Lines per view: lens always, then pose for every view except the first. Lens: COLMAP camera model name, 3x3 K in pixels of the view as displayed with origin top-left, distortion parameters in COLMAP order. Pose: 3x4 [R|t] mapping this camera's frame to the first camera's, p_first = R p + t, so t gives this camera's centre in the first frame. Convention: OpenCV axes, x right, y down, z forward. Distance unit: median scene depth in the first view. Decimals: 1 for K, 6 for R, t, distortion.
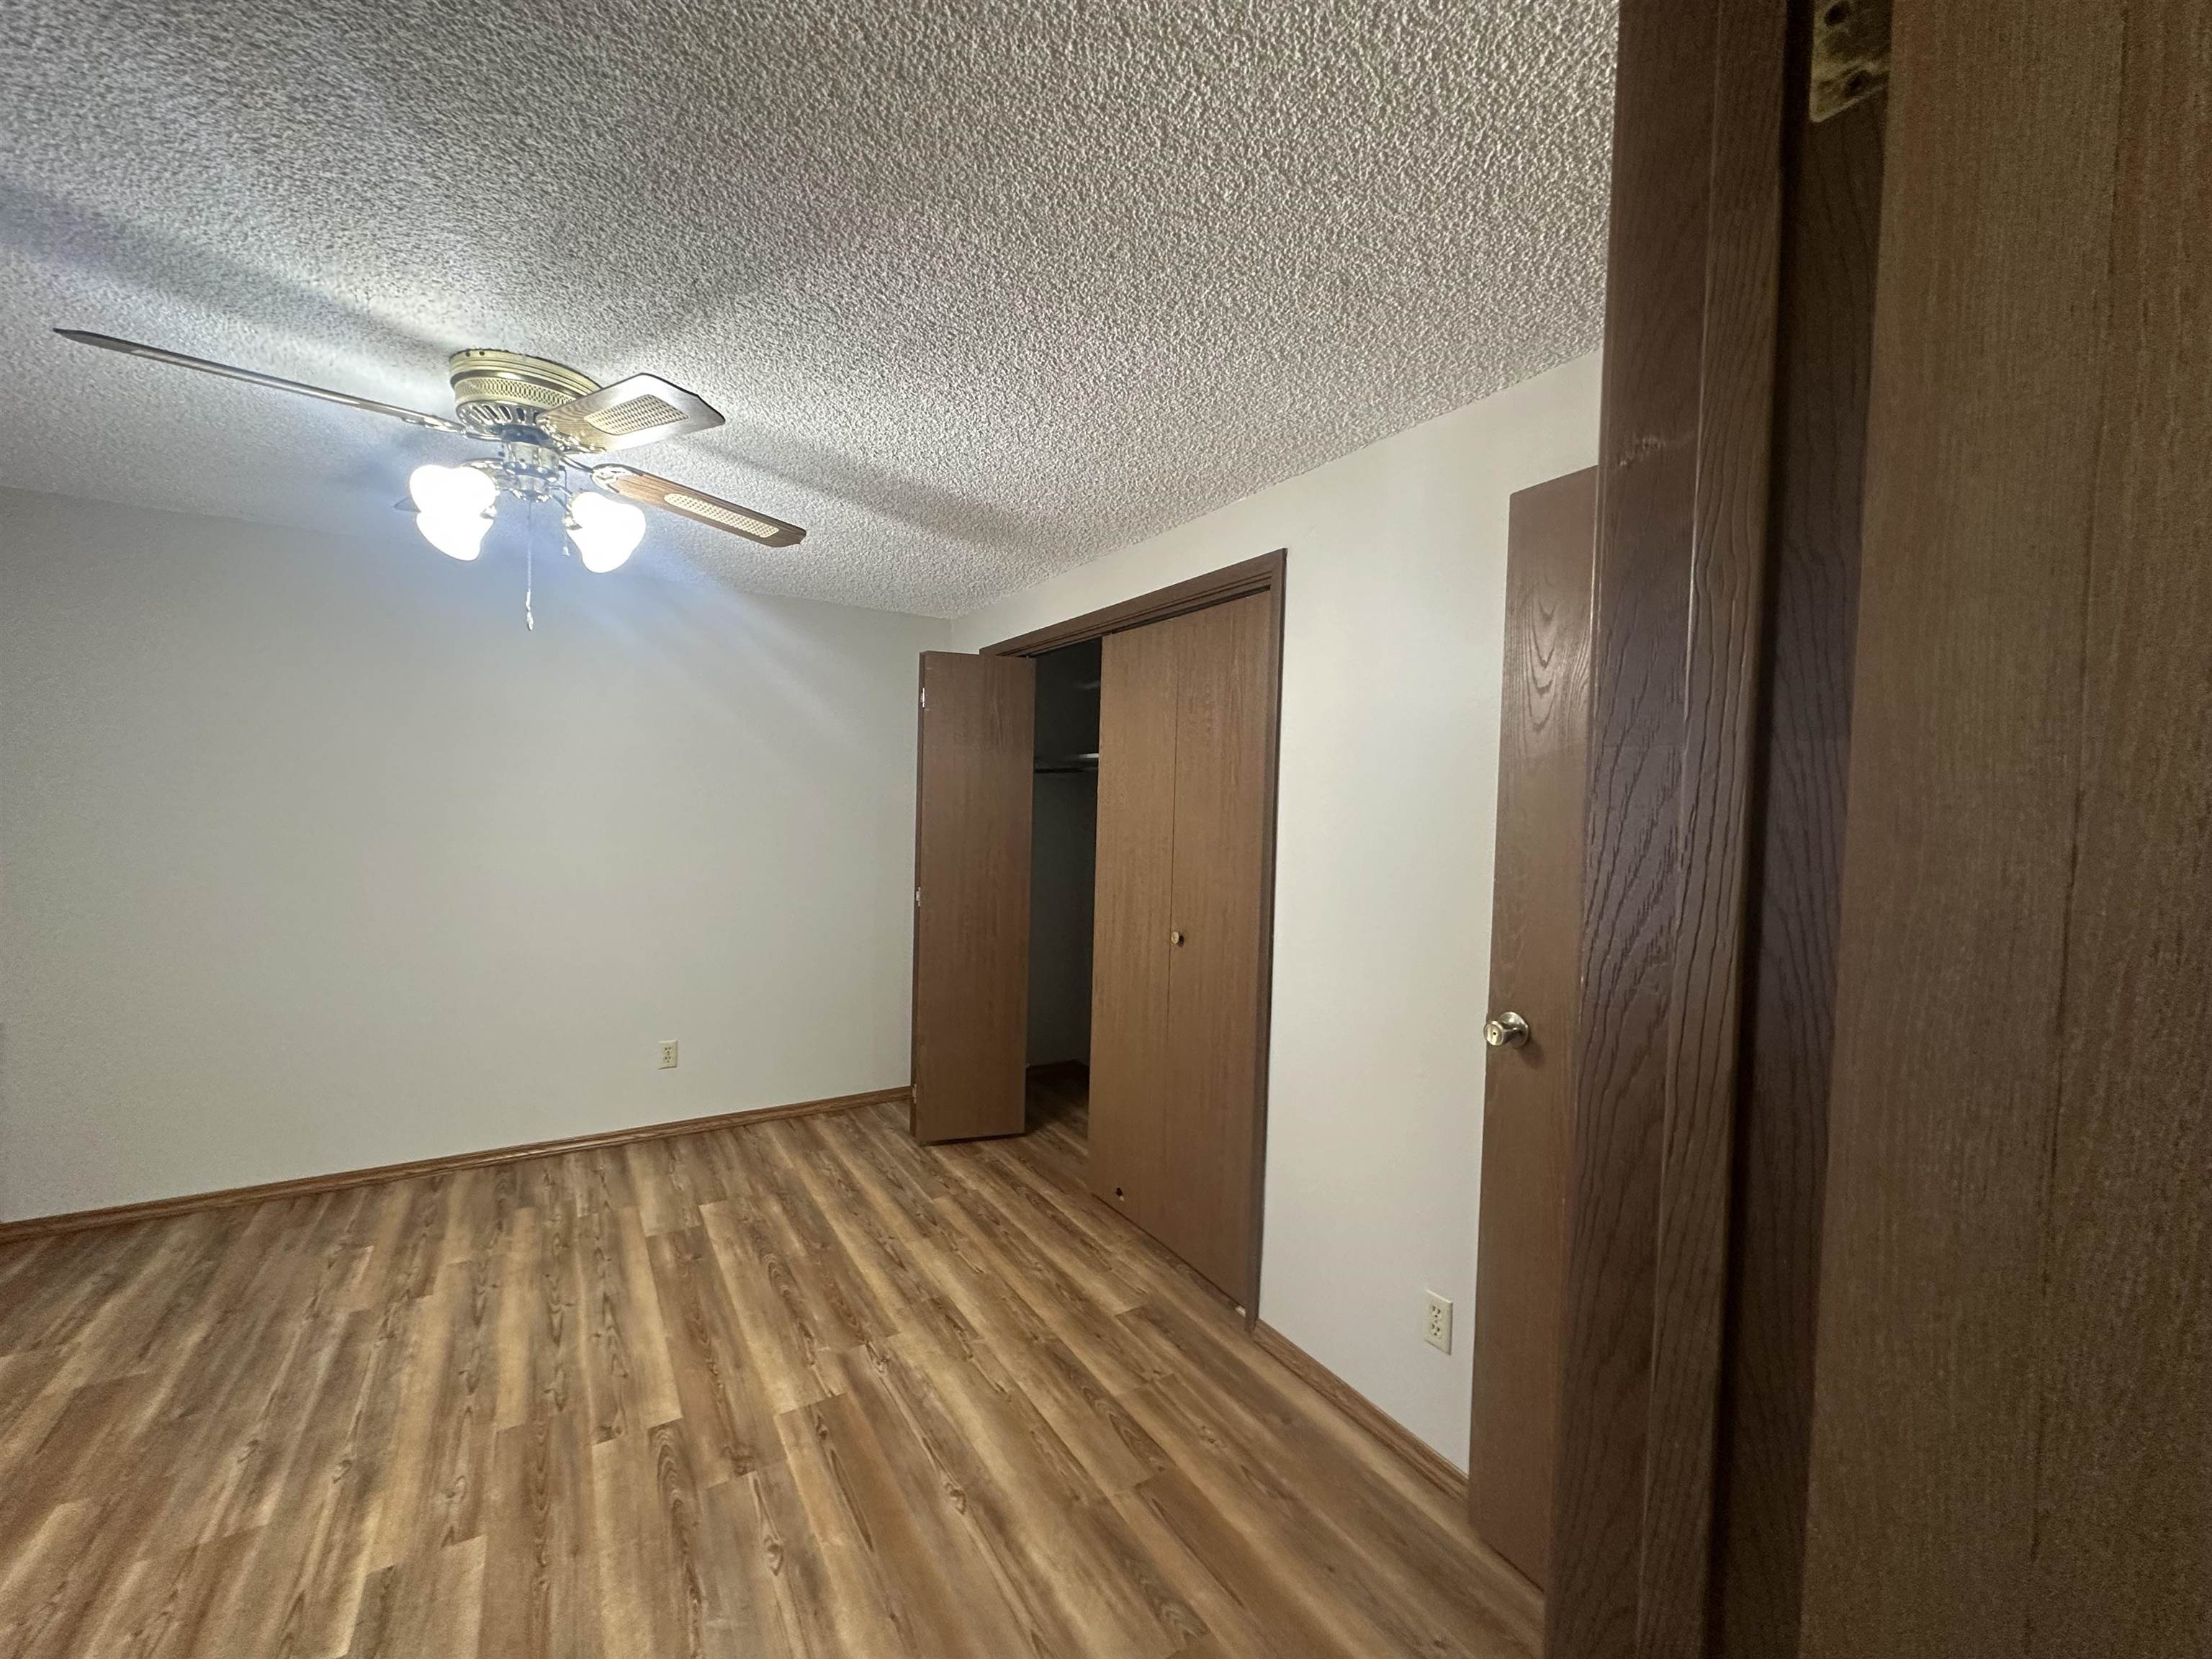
lens RADIAL K [[889.7, 0, 1118.6], [0, 889.7, 831.3], [0, 0, 1]] dist [-0.002218, 0.000219]
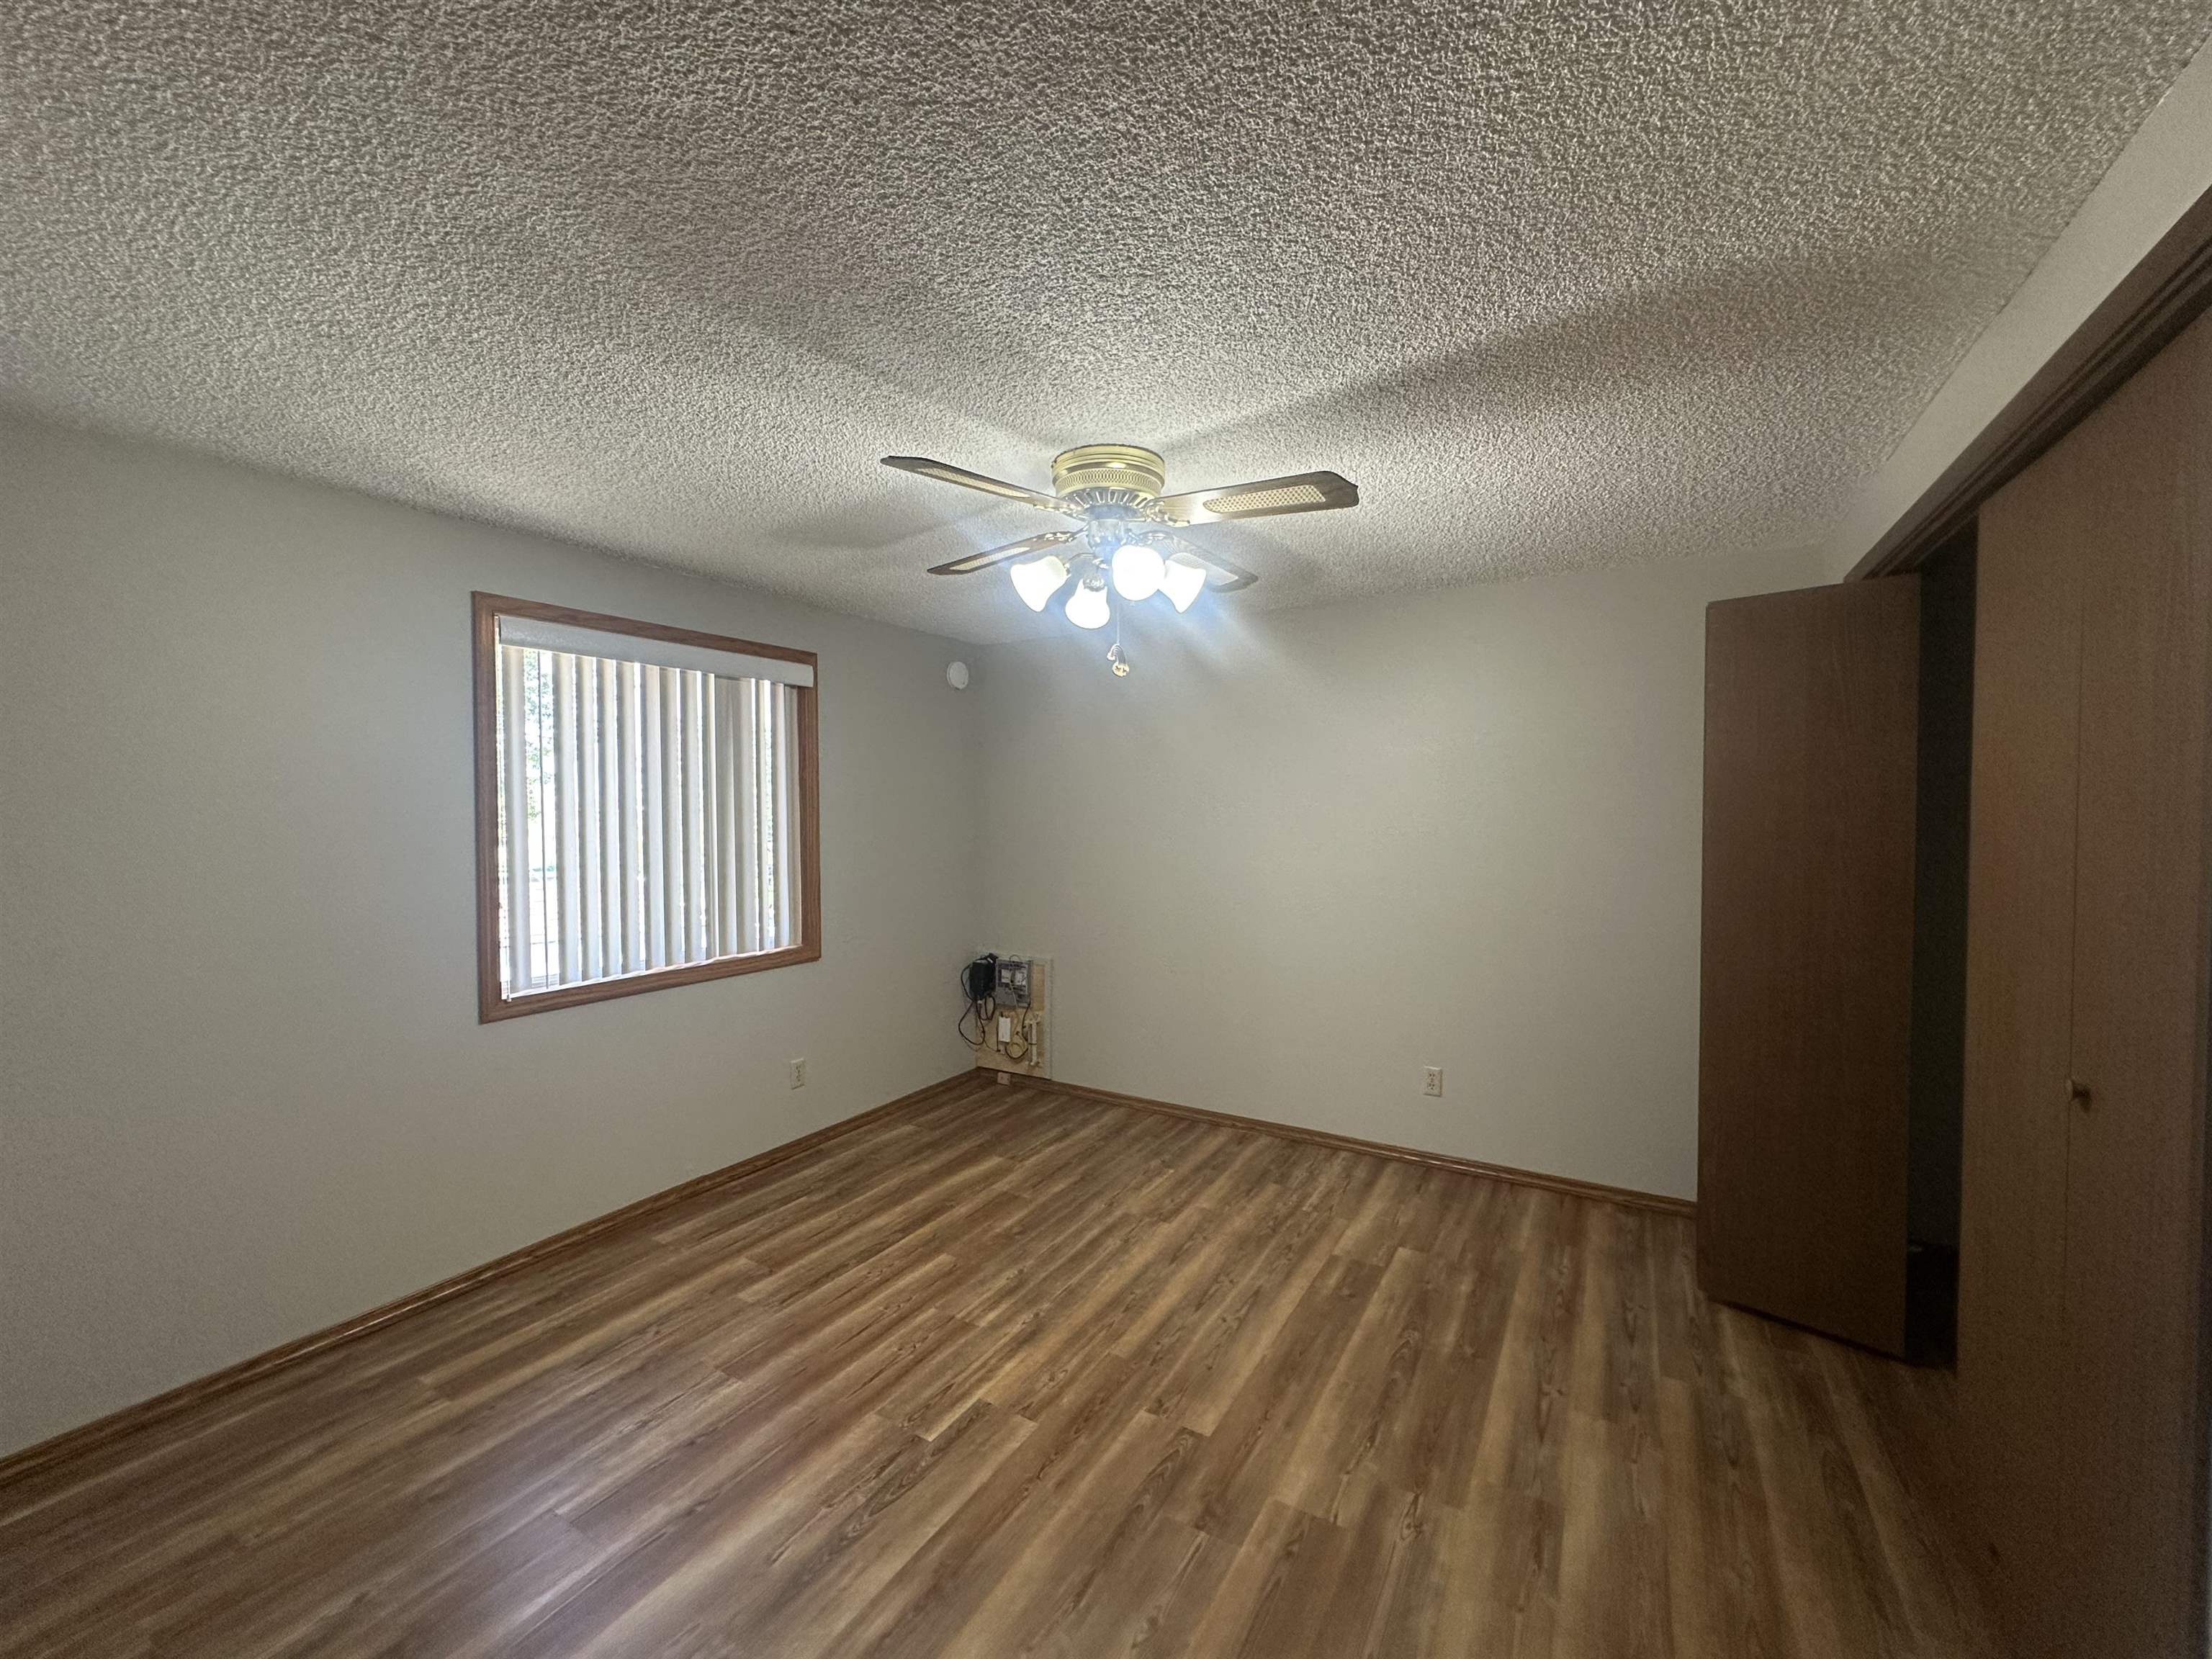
lens RADIAL K [[889.7, 0, 1103.7], [0, 889.7, 833.9], [0, 0, 1]] dist [-0.002218, 0.000219]
pose [[0.441755, -0.000261, -0.897135, 0.267141], [-0.011907, 0.999910, -0.006154, -0.010201], [0.897056, 0.013401, 0.441713, 0.329114]]
